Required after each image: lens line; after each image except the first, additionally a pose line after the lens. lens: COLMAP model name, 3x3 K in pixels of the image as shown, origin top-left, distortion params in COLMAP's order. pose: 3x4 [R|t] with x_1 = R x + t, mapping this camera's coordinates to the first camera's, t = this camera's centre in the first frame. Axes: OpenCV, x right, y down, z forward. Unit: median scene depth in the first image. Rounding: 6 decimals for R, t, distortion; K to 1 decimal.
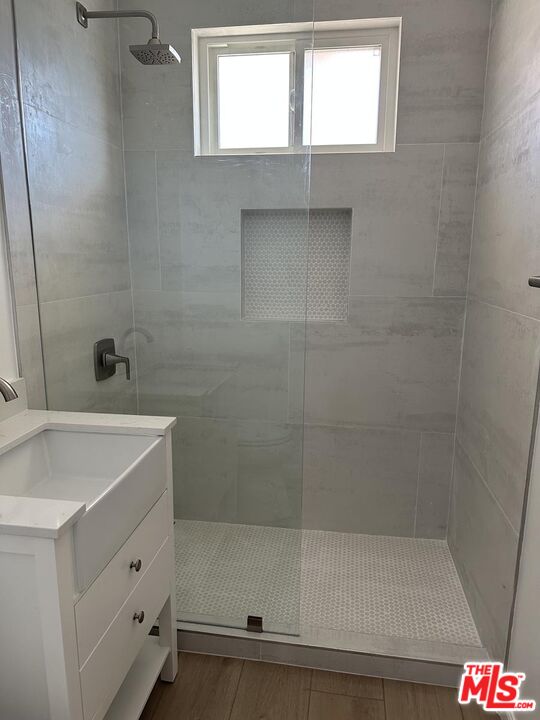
lens RADIAL K [[510.1, 0, 265.9], [0, 510.1, 365.9], [0, 0, 1]] dist [0.060318, -0.062387]
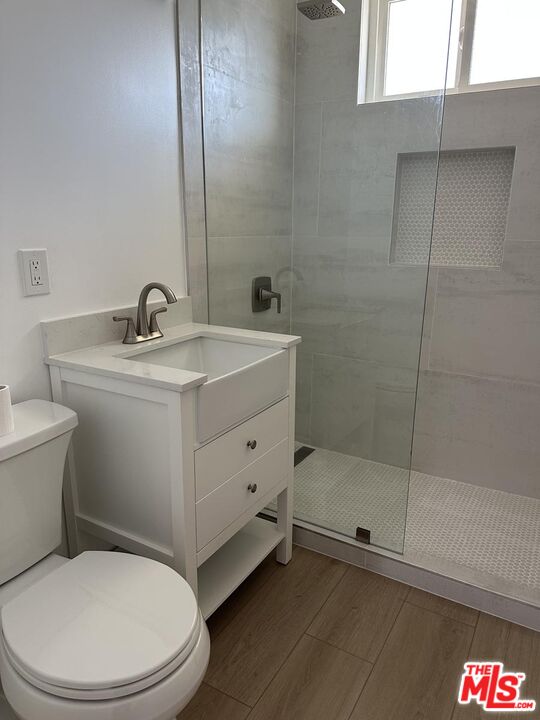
lens RADIAL K [[510.1, 0, 263.7], [0, 510.1, 363.4], [0, 0, 1]] dist [0.060318, -0.062387]
pose [[0.930361, 0.097566, -0.353426, 0.129495], [-0.079644, 0.994706, 0.064943, 0.078794], [0.357891, -0.032272, 0.933206, -0.082813]]
